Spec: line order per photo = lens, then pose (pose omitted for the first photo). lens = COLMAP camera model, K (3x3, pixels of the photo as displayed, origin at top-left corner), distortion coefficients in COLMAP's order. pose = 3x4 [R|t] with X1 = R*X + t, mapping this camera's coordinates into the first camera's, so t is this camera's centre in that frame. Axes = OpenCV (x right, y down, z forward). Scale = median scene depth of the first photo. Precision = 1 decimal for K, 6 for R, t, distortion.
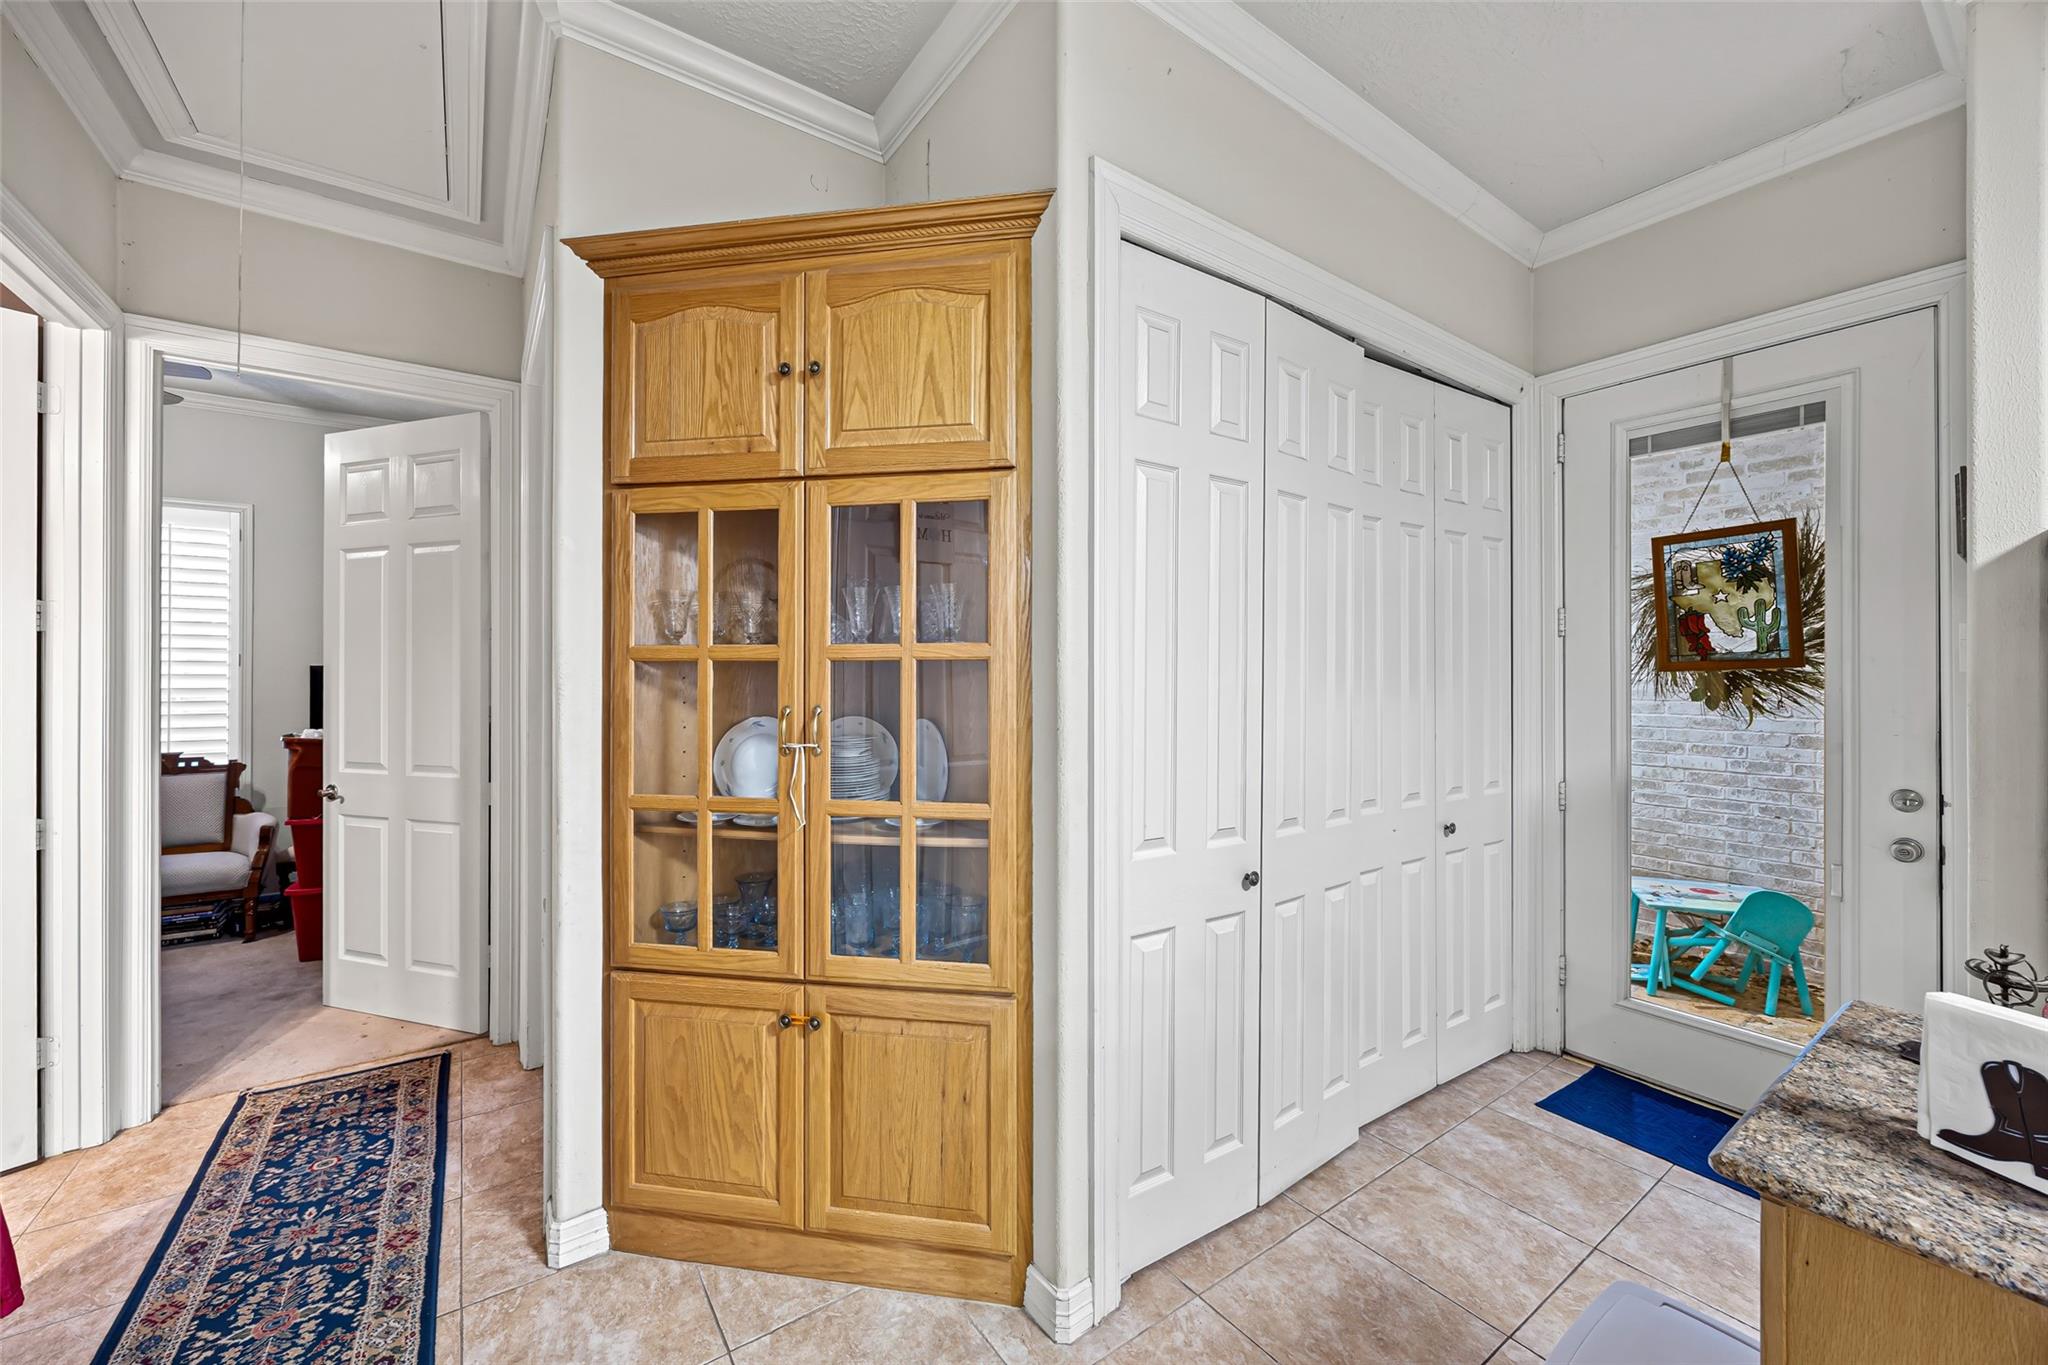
lens RADIAL K [[786.8, 0, 1011.5], [0, 786.8, 671.4], [0, 0, 1]] dist [-0.001326, -0.000261]
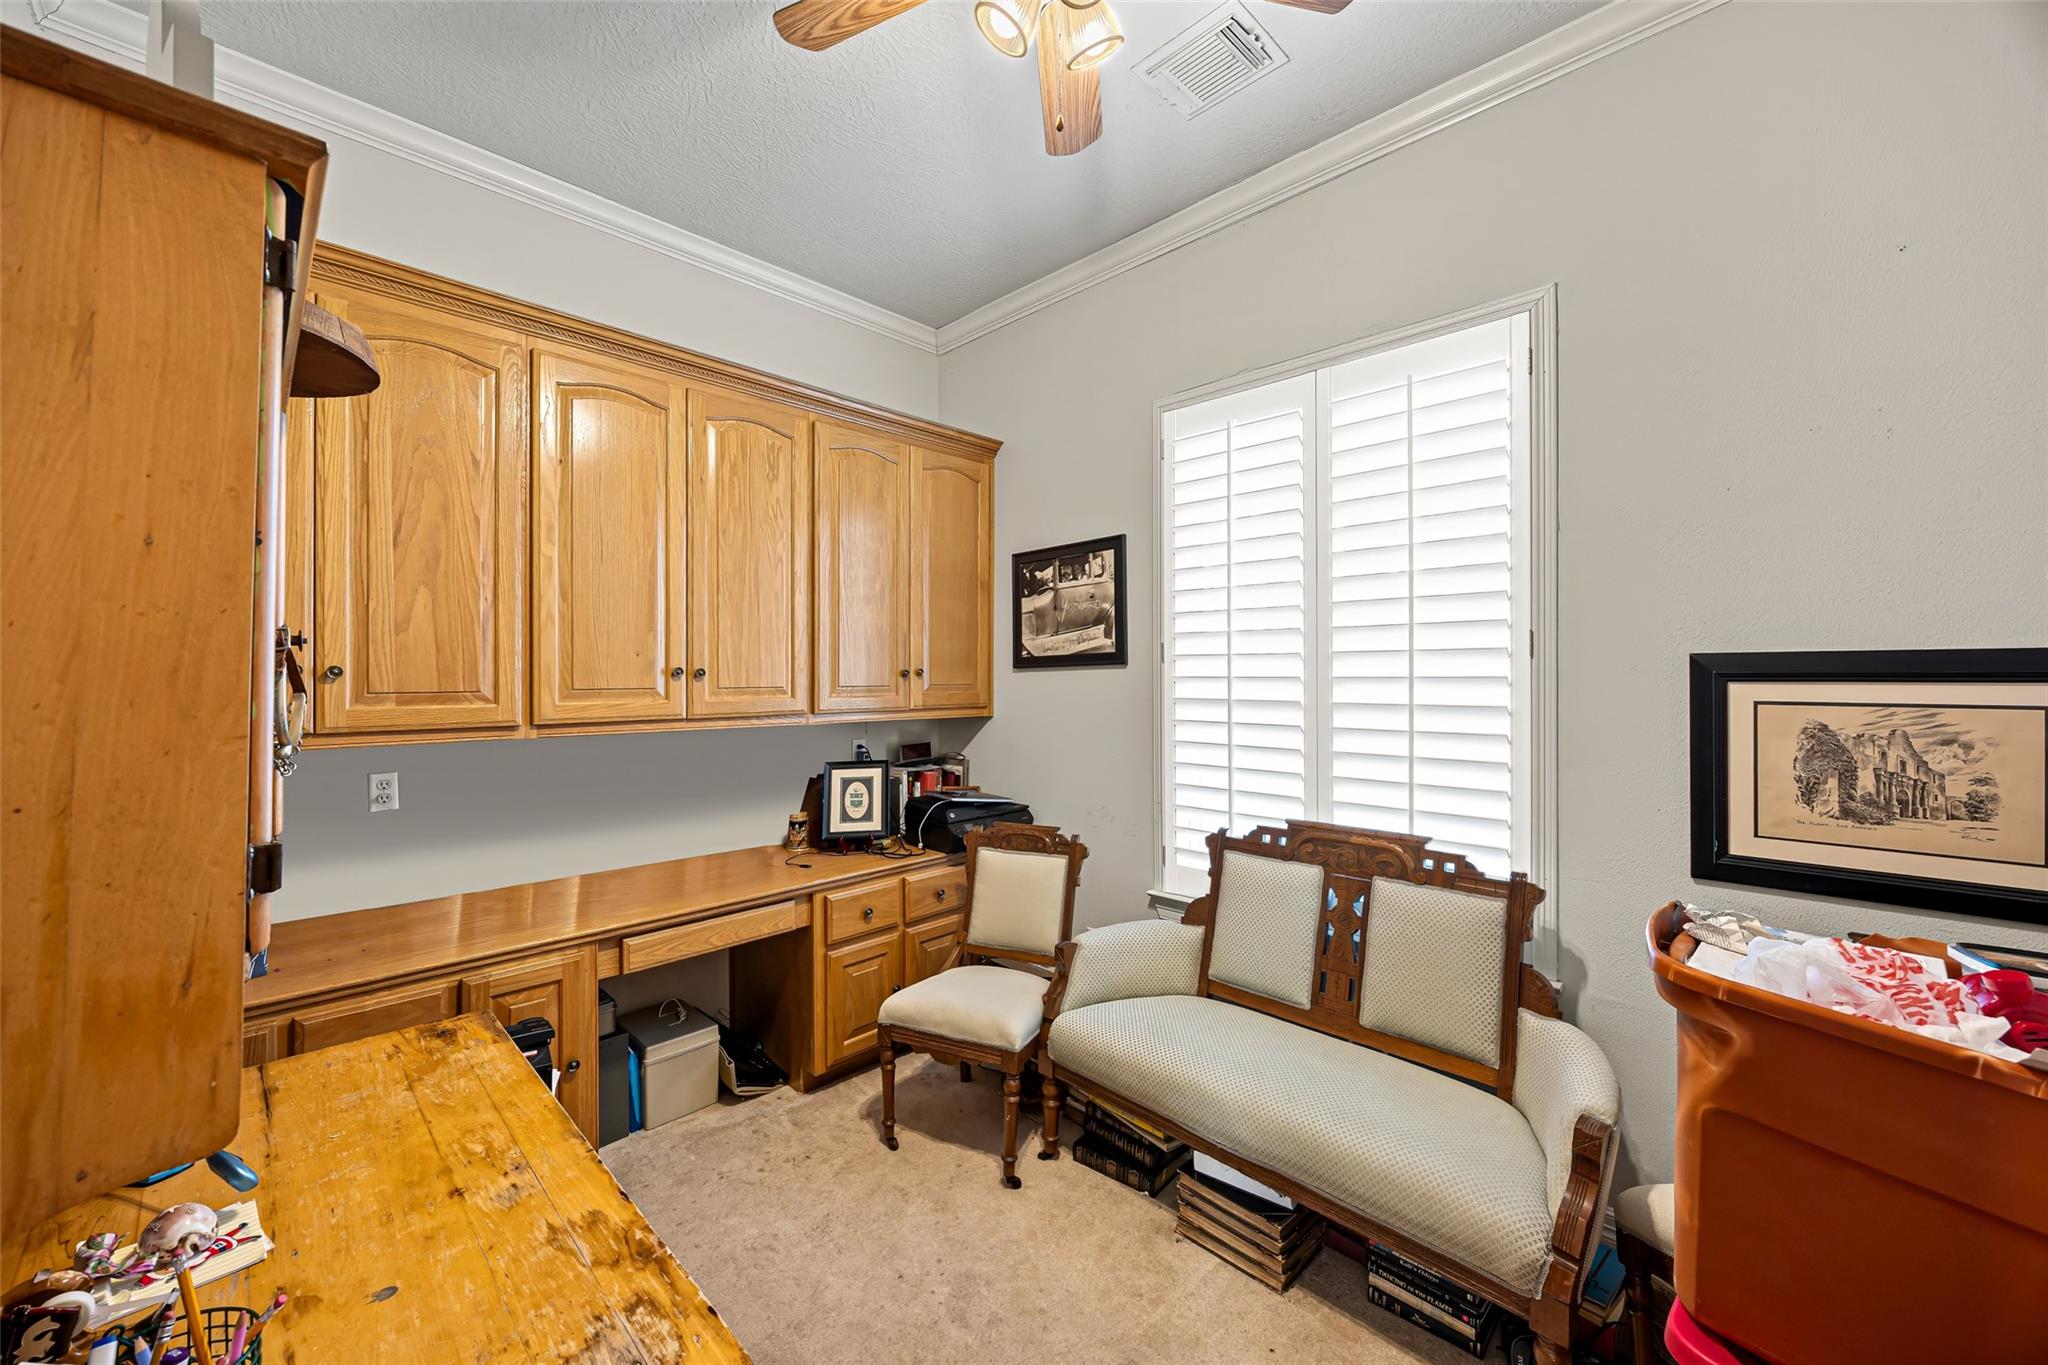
lens RADIAL K [[786.8, 0, 1008.7], [0, 786.8, 671.6], [0, 0, 1]] dist [-0.001326, -0.000261]
pose [[0.177892, -0.005843, -0.984033, -0.615379], [0.003607, 0.999980, -0.005285, 0.002597], [0.984043, -0.002609, 0.177910, 0.648112]]
